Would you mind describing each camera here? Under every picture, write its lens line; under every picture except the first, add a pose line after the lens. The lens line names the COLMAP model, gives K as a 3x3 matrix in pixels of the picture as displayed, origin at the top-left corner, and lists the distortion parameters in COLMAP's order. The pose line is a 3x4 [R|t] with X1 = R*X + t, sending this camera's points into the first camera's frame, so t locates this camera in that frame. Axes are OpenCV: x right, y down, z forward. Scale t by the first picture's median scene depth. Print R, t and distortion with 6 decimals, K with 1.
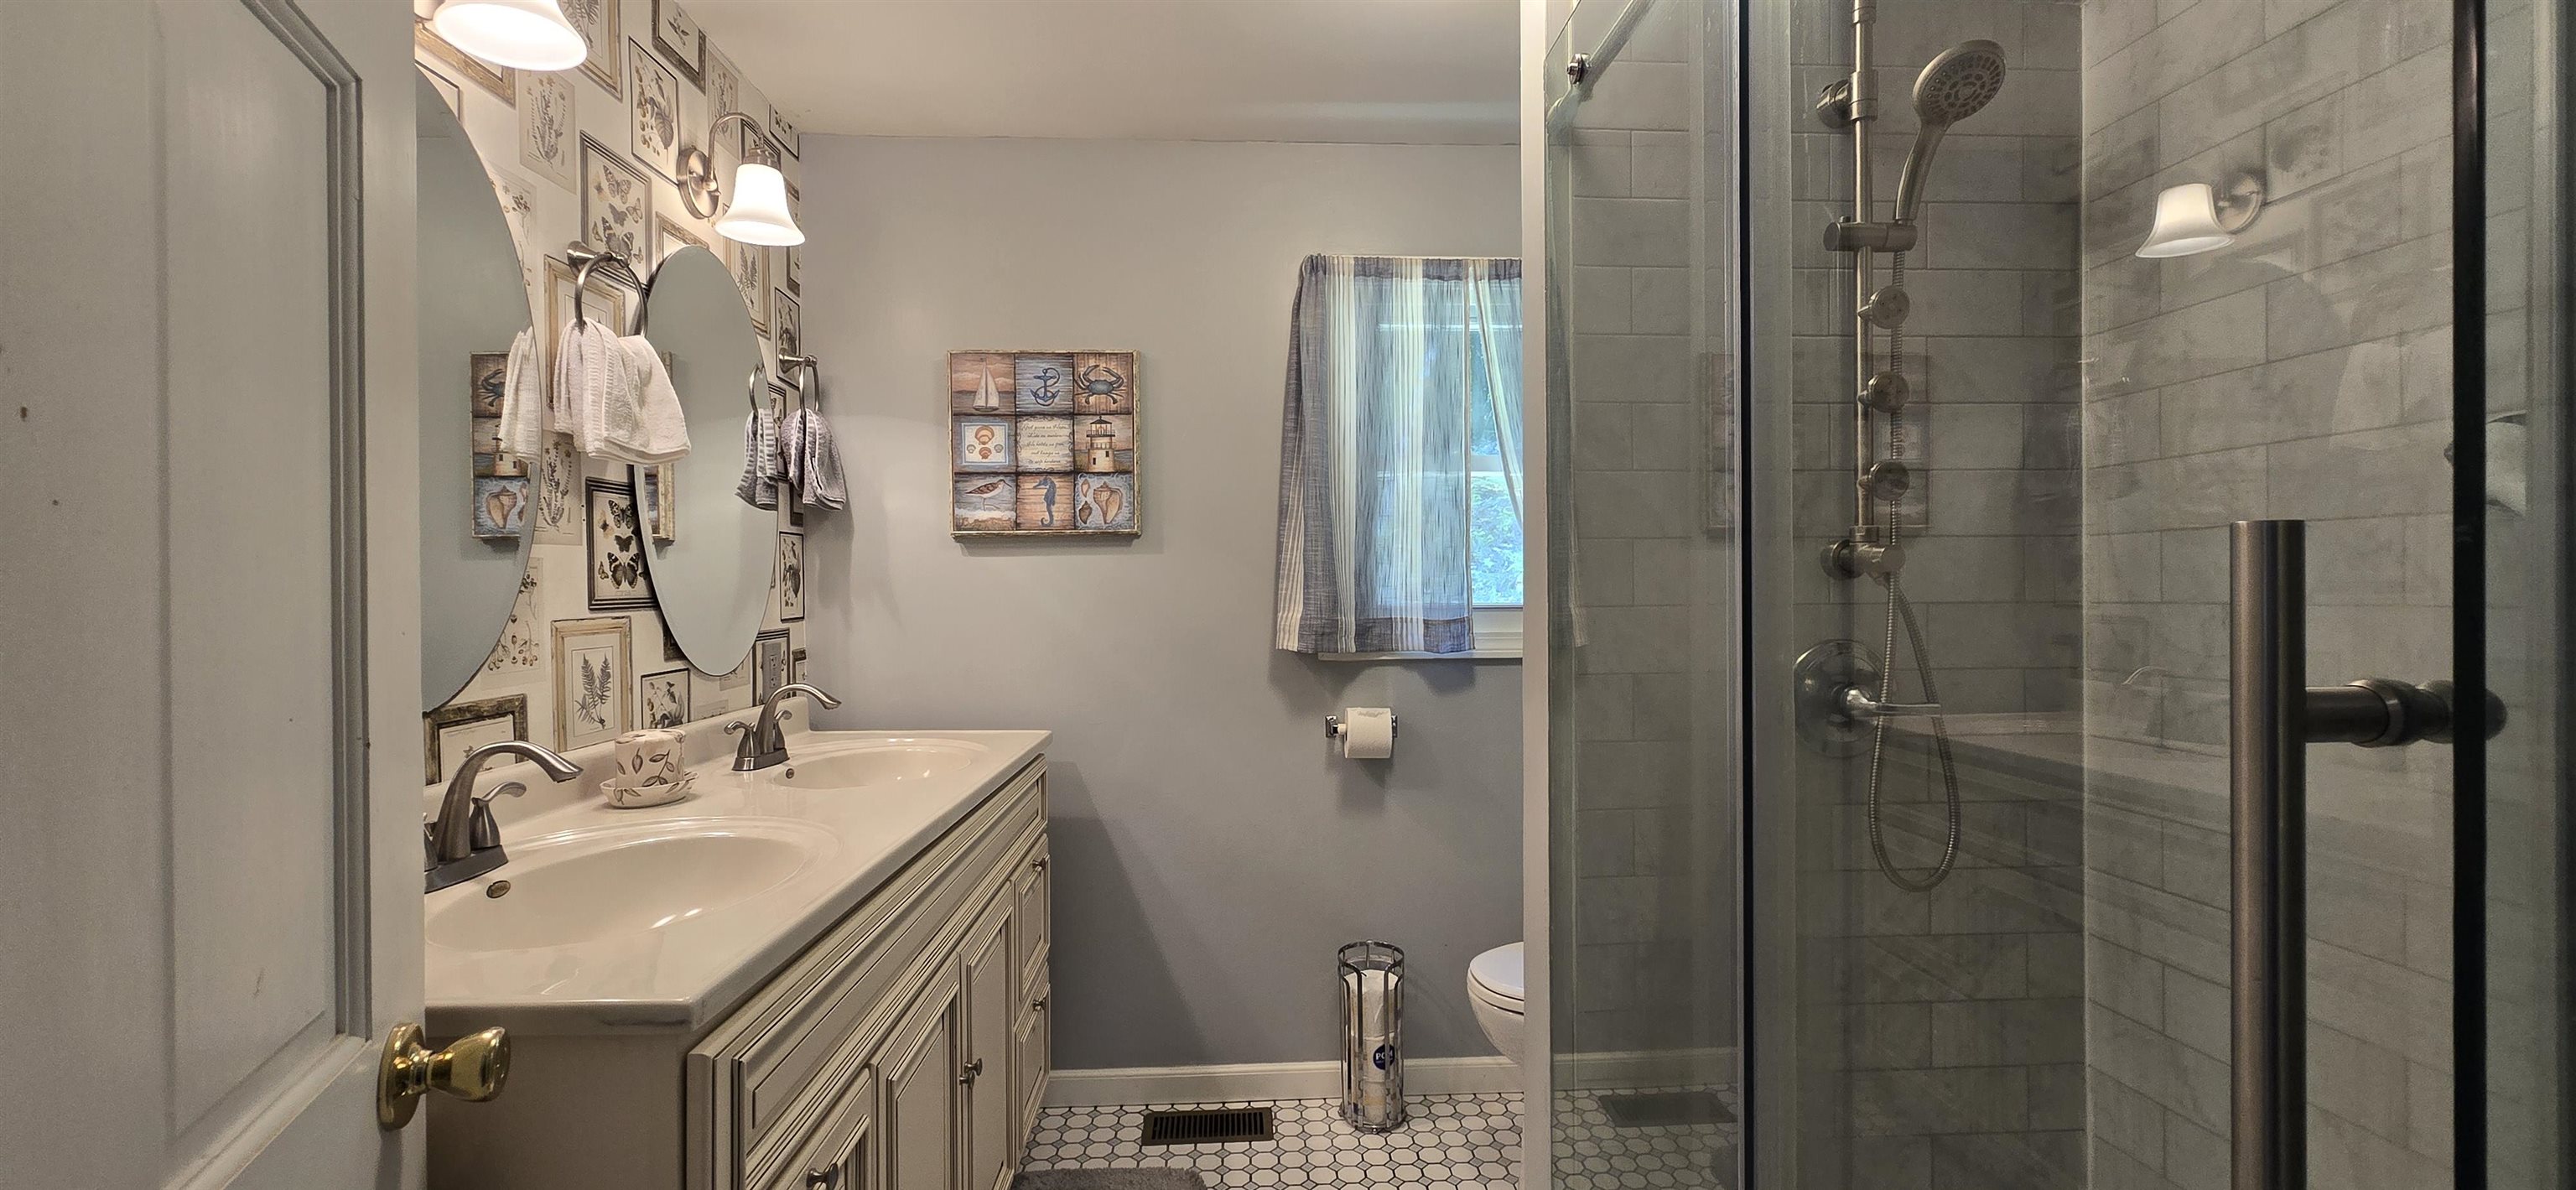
lens RADIAL K [[1034.3, 0, 1286.0], [0, 1034.3, 593.0], [0, 0, 1]] dist [-0.007721, 0.000124]
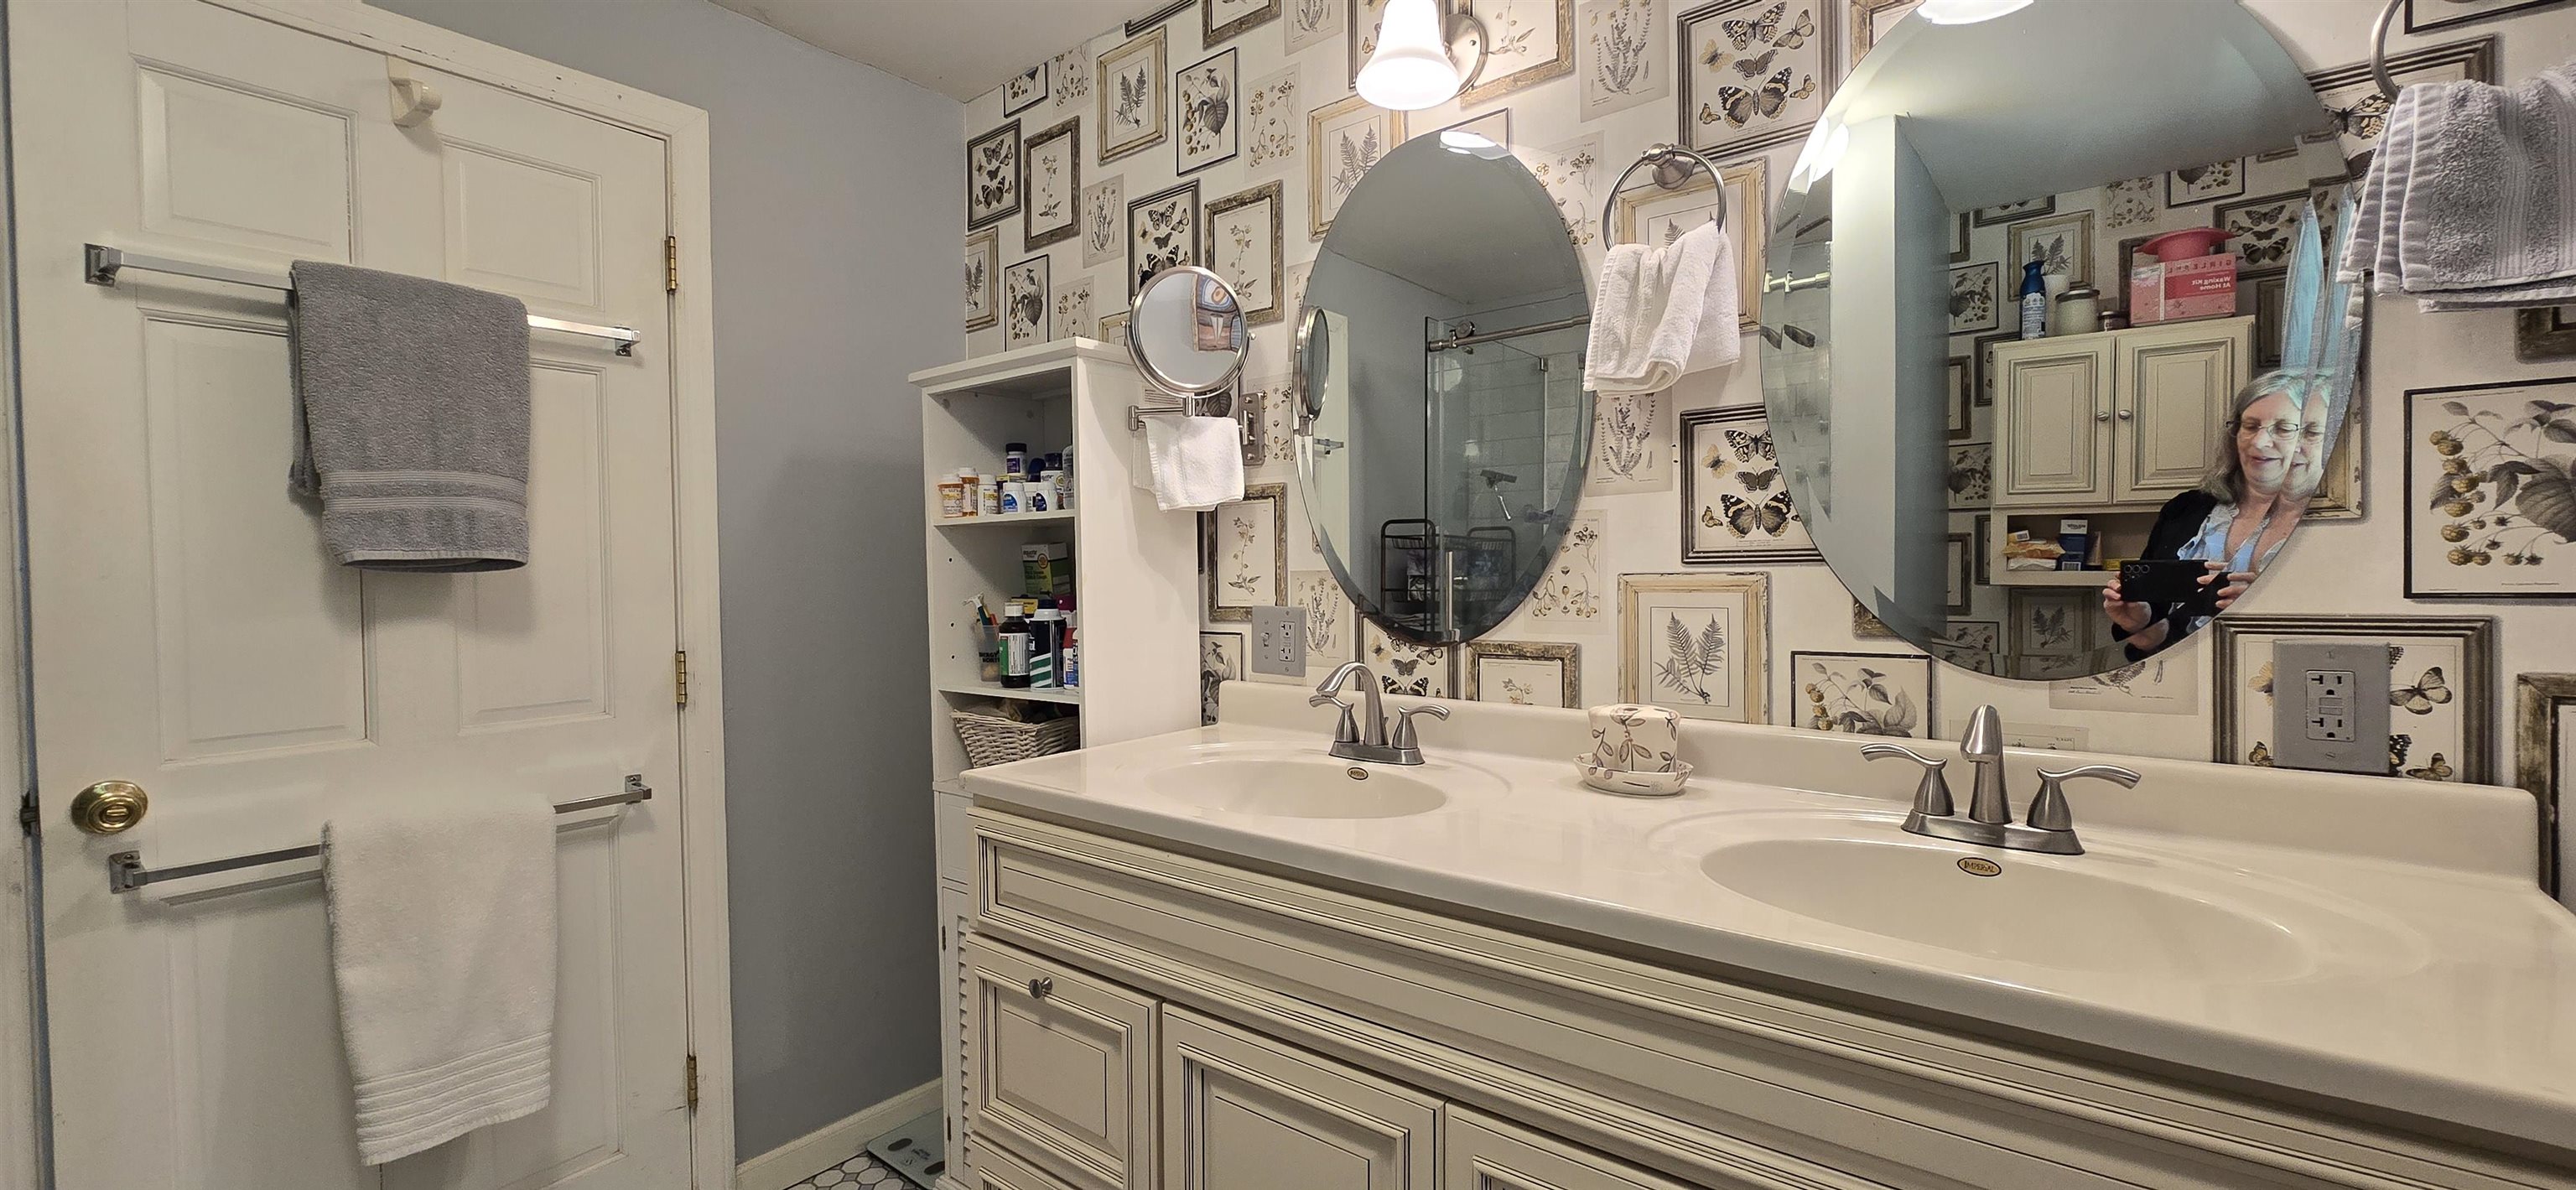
lens RADIAL K [[1034.3, 0, 1288.4], [0, 1034.3, 589.1], [0, 0, 1]] dist [-0.007721, 0.000124]
pose [[-0.659202, 0.028206, -0.751437, 0.113915], [0.009385, 0.999527, 0.029285, 0.005188], [0.751907, 0.012252, -0.659155, 0.739458]]
